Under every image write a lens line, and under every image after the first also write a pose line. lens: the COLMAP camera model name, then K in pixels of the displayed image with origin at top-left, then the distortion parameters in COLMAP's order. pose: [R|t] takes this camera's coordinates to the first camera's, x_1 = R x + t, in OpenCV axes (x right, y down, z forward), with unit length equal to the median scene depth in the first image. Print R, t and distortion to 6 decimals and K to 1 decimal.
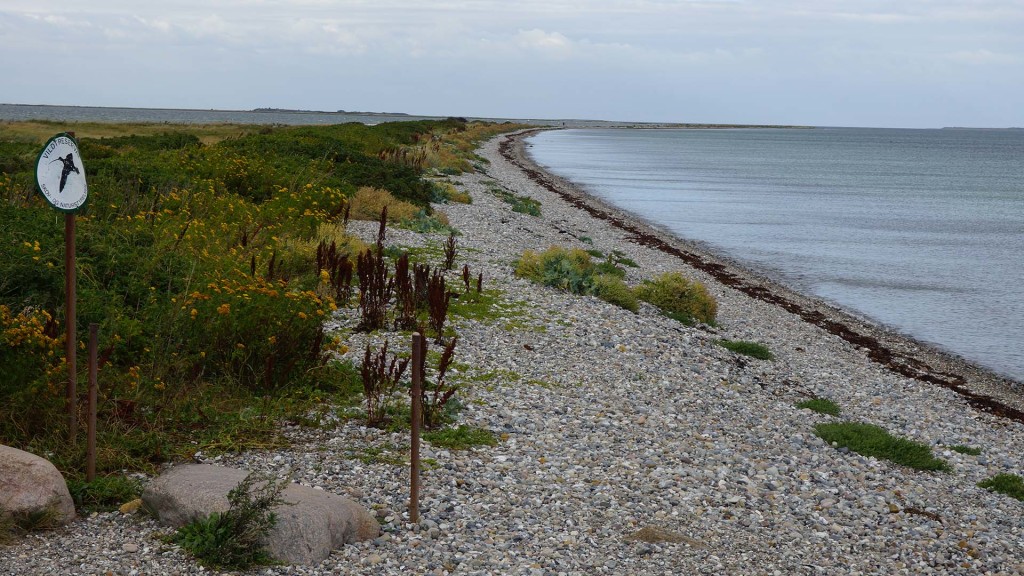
lens RADIAL K [[1944.3, 0, 512.0], [0, 1944.3, 288.0], [0, 0, 1]] dist [-0.010948, 0.179013]
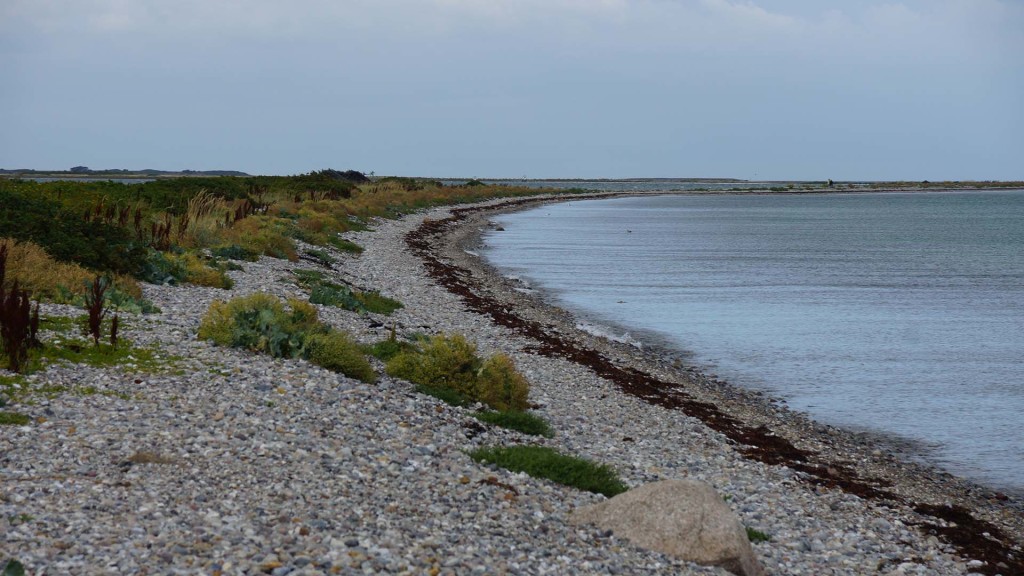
lens RADIAL K [[4750.5, 0, 512.0], [0, 4750.5, 288.0], [0, 0, 1]] dist [0.140539, 3.527315]
pose [[0.999758, -0.021832, 0.002700, 0.159395], [0.021959, 0.997740, -0.063506, 0.122602], [-0.001307, 0.063550, 0.997978, -0.895018]]
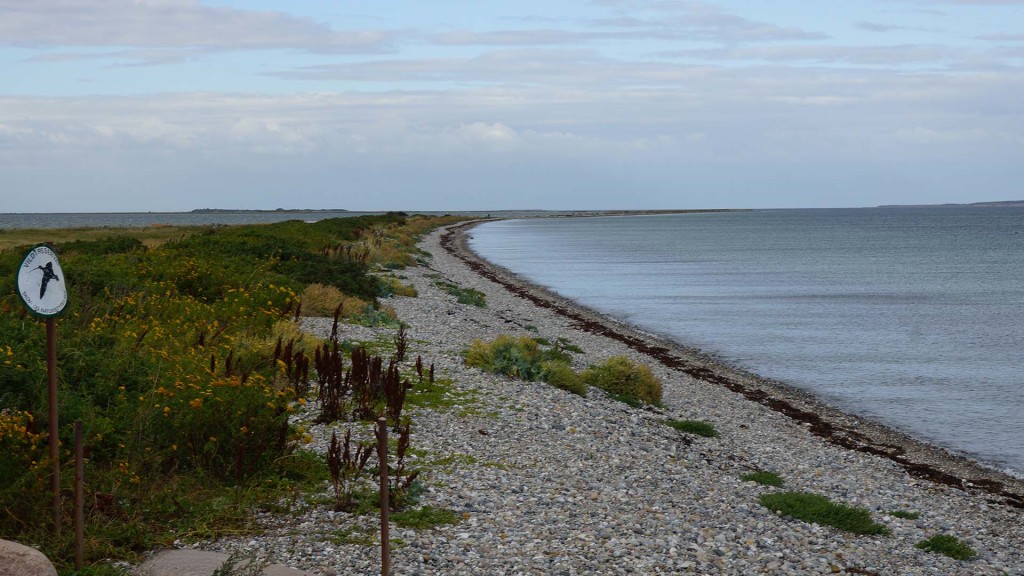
lens RADIAL K [[1944.3, 0, 512.0], [0, 1944.3, 288.0], [0, 0, 1]] dist [-0.010948, 0.179013]
pose [[0.998954, -0.034690, 0.029783, -0.004633], [0.036047, 0.998276, -0.046318, 0.002384], [-0.028125, 0.047343, 0.998483, -0.046092]]
